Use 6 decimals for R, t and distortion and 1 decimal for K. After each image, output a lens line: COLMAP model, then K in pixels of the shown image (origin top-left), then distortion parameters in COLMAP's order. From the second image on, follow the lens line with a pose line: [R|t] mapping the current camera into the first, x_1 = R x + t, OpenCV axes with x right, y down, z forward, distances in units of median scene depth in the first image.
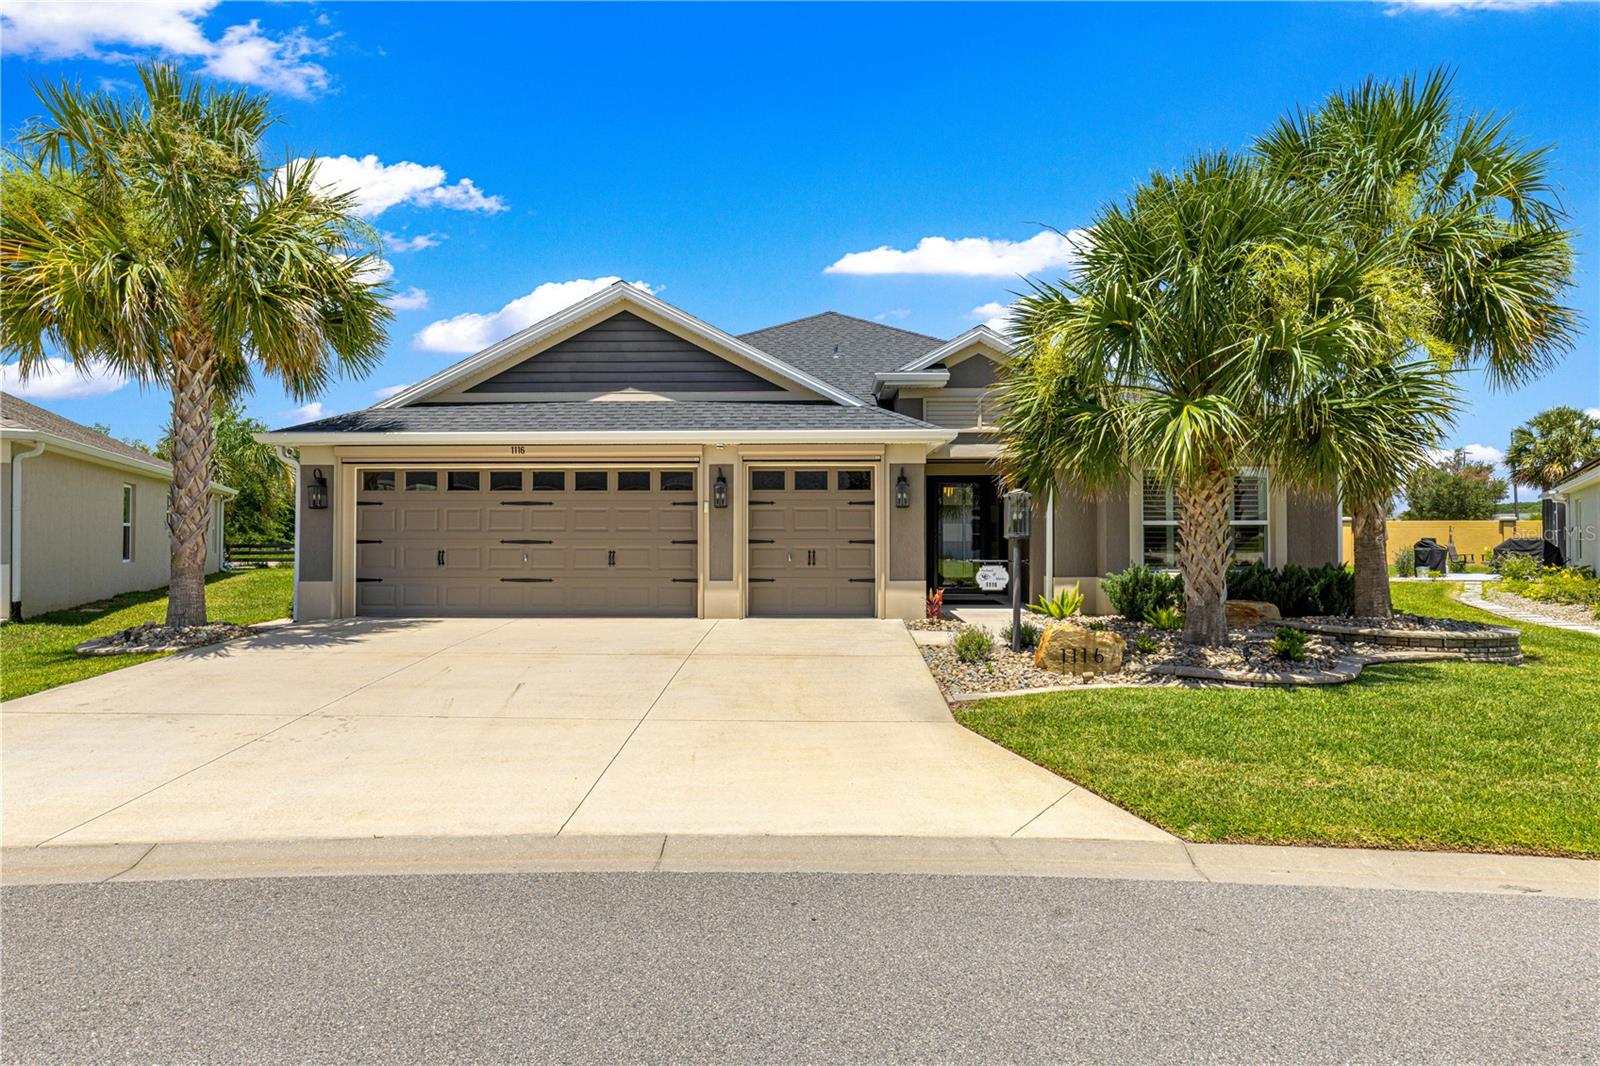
lens RADIAL K [[941.8, 0, 806.2], [0, 941.8, 510.2], [0, 0, 1]] dist [-0.007669, -0.000185]
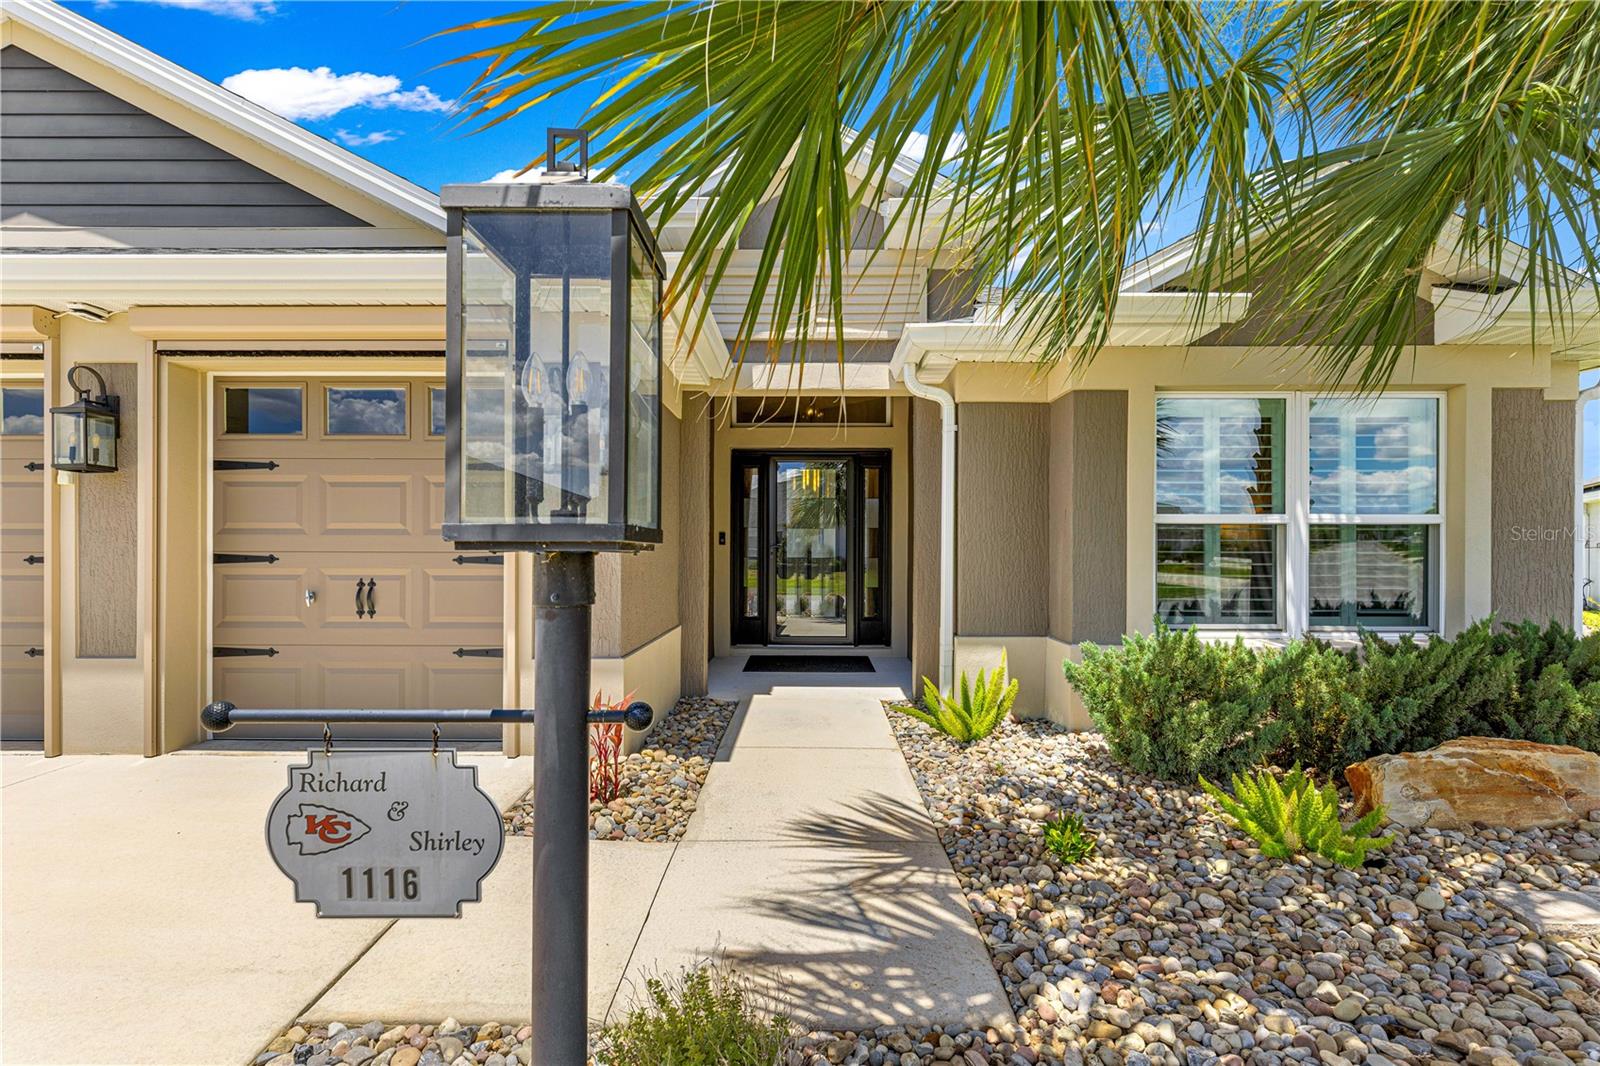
lens RADIAL K [[728.2, 0, 800.0], [0, 728.2, 533.0], [0, 0, 1]] dist [0.001888, 0.000318]
pose [[0.999925, 0.001050, 0.012195, 0.225257], [-0.001267, 0.999842, 0.017752, 0.018832], [-0.012175, -0.017767, 0.999768, 0.792128]]
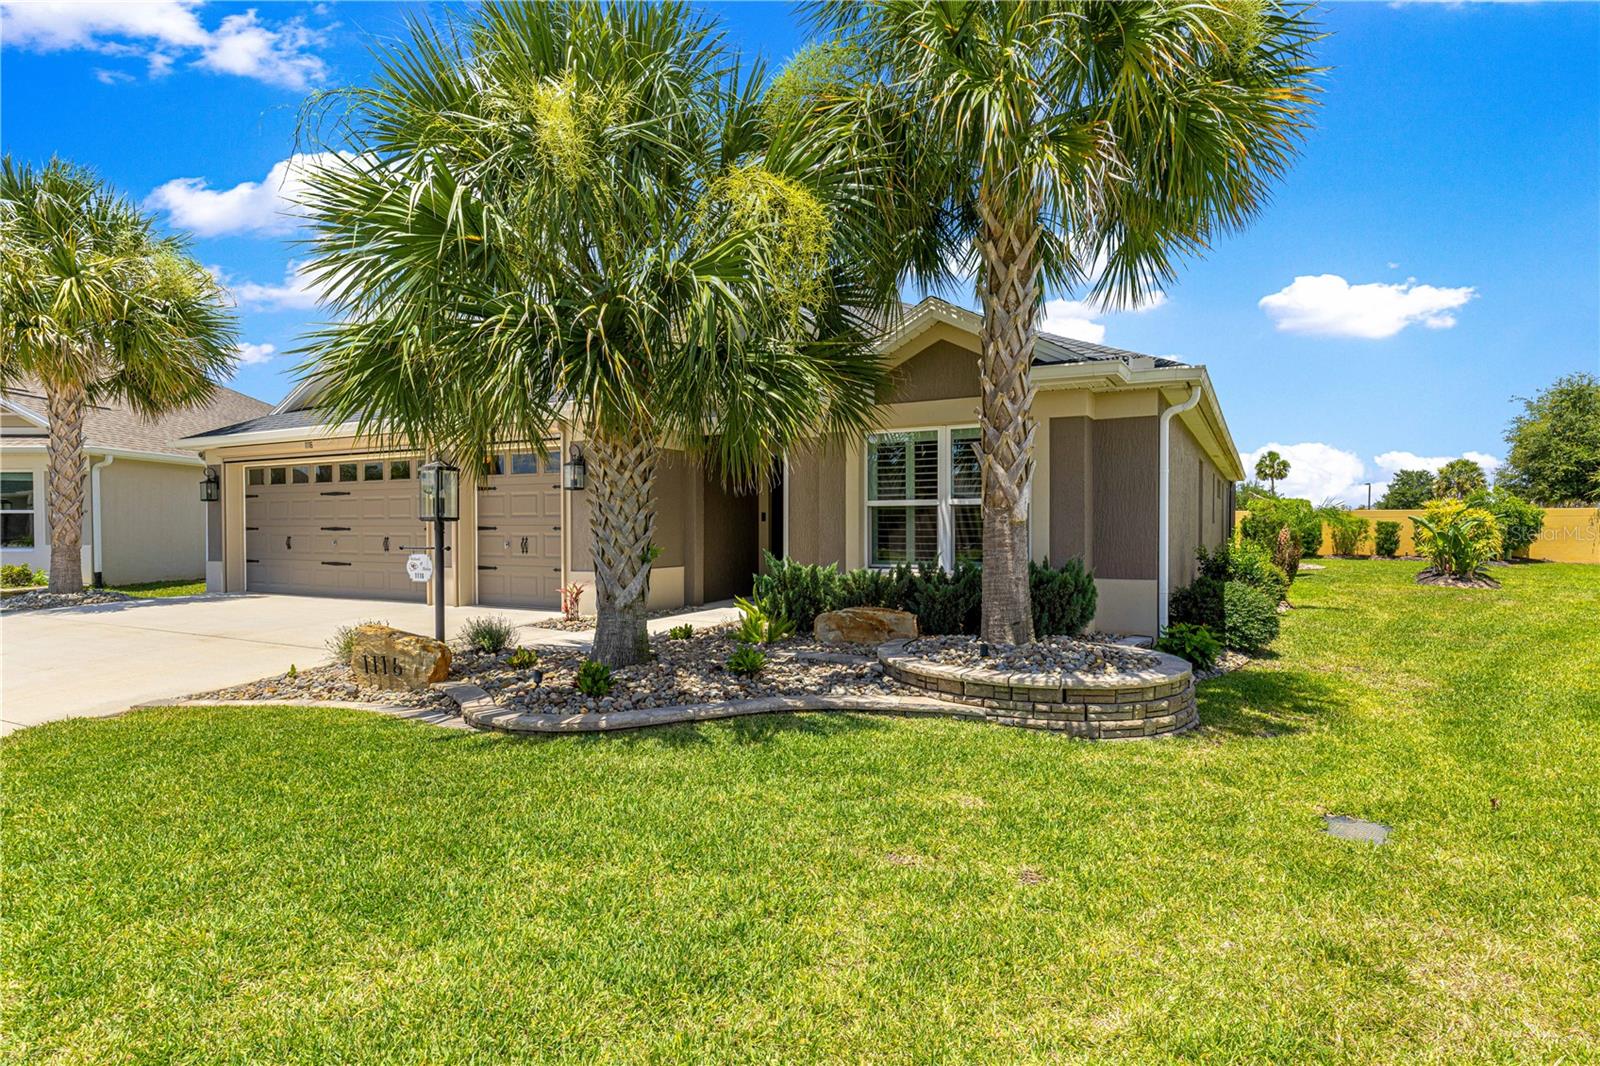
lens RADIAL K [[875.0, 0, 800.0], [0, 875.0, 533.0], [0, 0, 1]] dist [0.005003, 0.002071]
pose [[0.888325, 0.001540, -0.459213, 0.768117], [0.012683, 0.999531, 0.027886, 0.019966], [0.459040, -0.030596, 0.887889, 0.401816]]
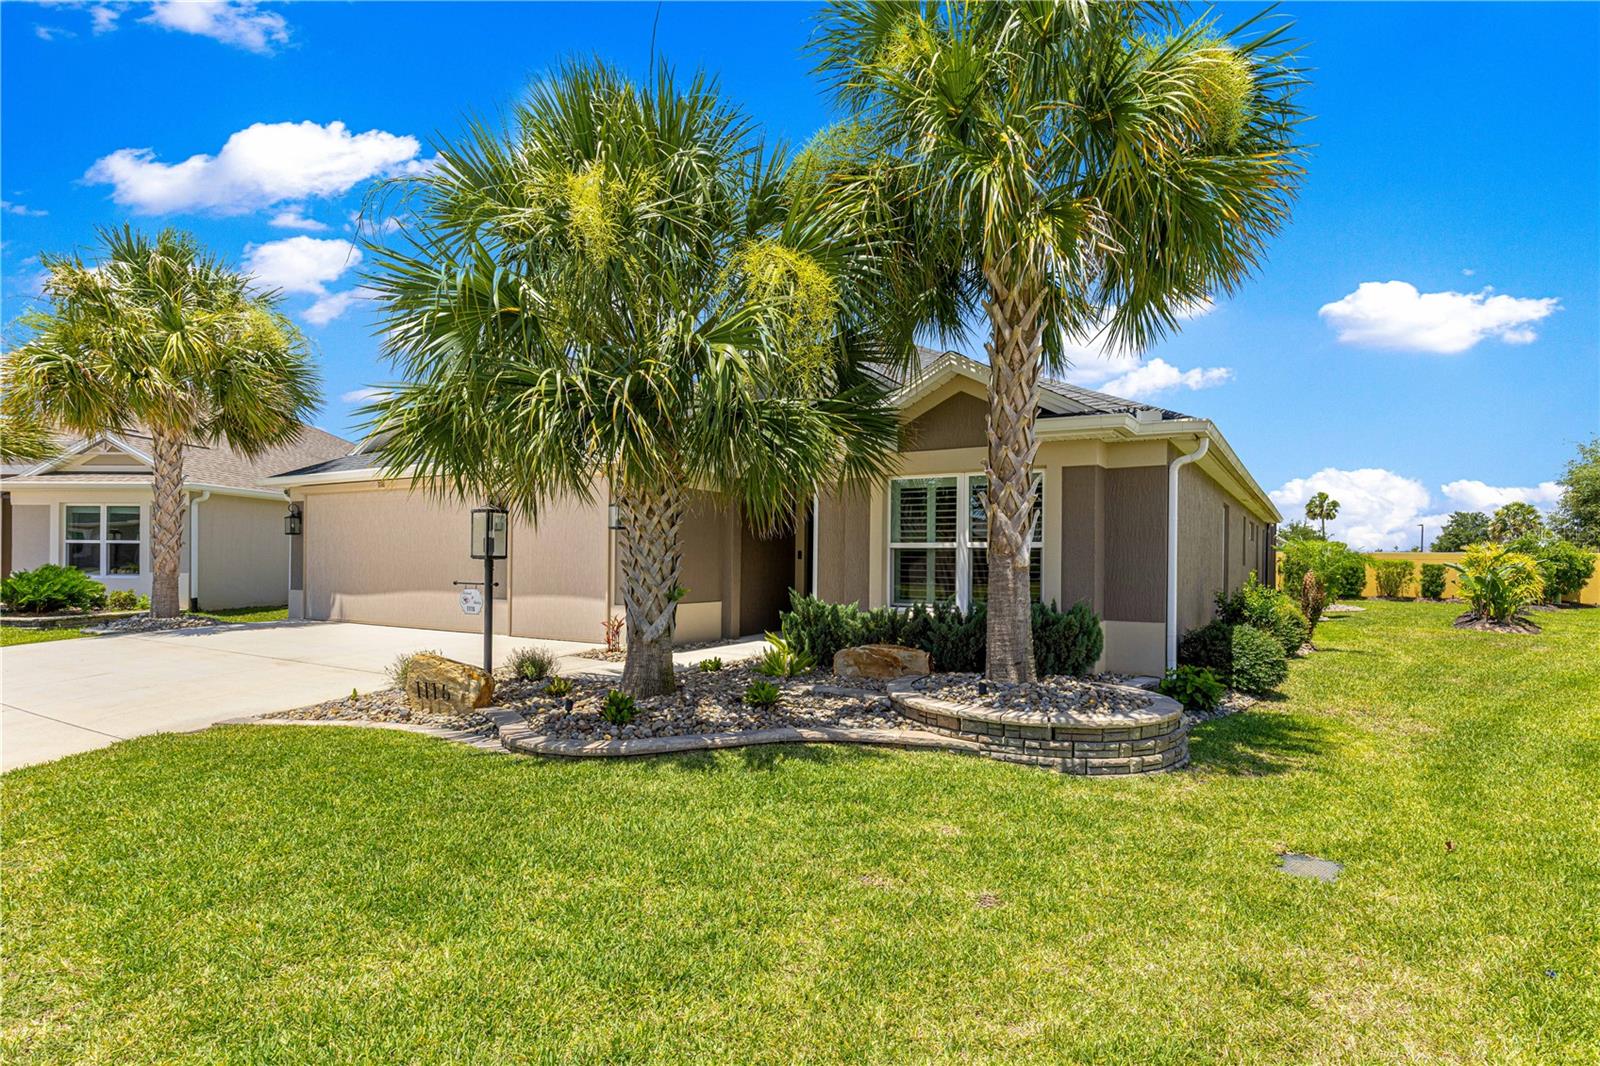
lens RADIAL K [[849.5, 0, 807.4], [0, 849.5, 549.6], [0, 0, 1]] dist [0.003959, 0.000155]
pose [[0.862089, 0.002370, -0.506751, 0.805217], [0.002082, 0.999964, 0.008218, 0.012619], [0.506753, -0.008140, 0.862053, 0.393109]]
